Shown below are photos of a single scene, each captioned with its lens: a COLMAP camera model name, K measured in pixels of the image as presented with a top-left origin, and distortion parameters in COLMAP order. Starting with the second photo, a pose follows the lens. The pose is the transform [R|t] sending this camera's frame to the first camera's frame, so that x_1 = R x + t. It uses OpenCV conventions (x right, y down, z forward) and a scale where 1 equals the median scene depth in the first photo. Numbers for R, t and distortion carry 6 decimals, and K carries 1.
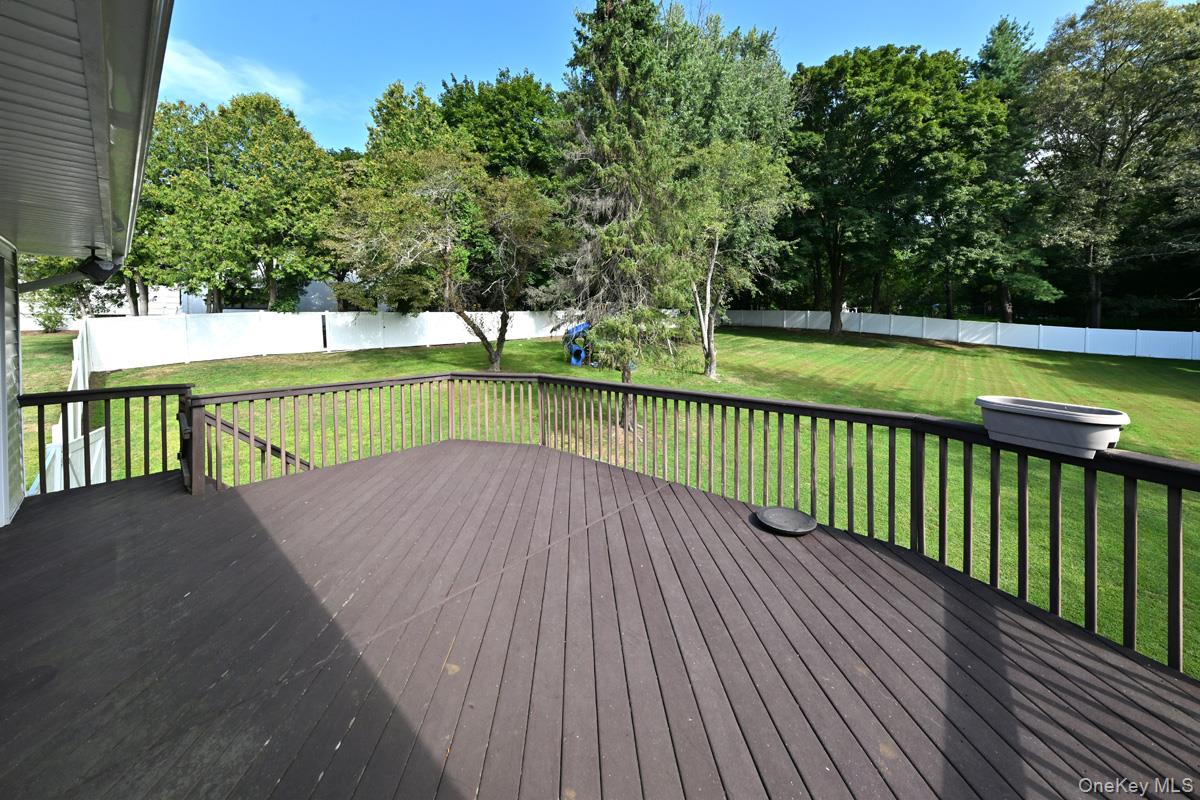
lens RADIAL K [[424.2, 0, 566.7], [0, 424.2, 336.3], [0, 0, 1]] dist [-0.003185, -0.001002]
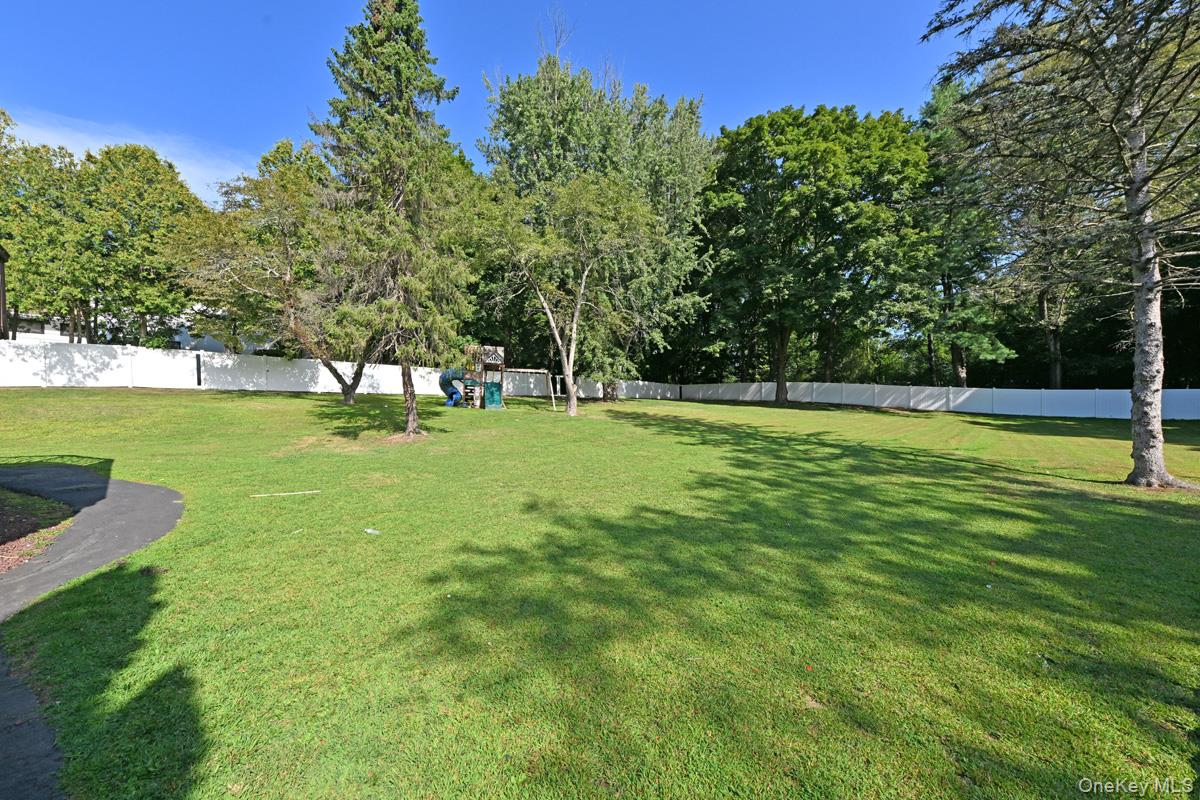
lens RADIAL K [[424.2, 0, 642.3], [0, 424.2, 438.2], [0, 0, 1]] dist [-0.003185, -0.001002]
pose [[0.997366, 0.011330, -0.071642, 0.494358], [-0.015527, 0.998179, -0.058290, 0.166184], [0.070851, 0.059248, 0.995726, 0.043267]]
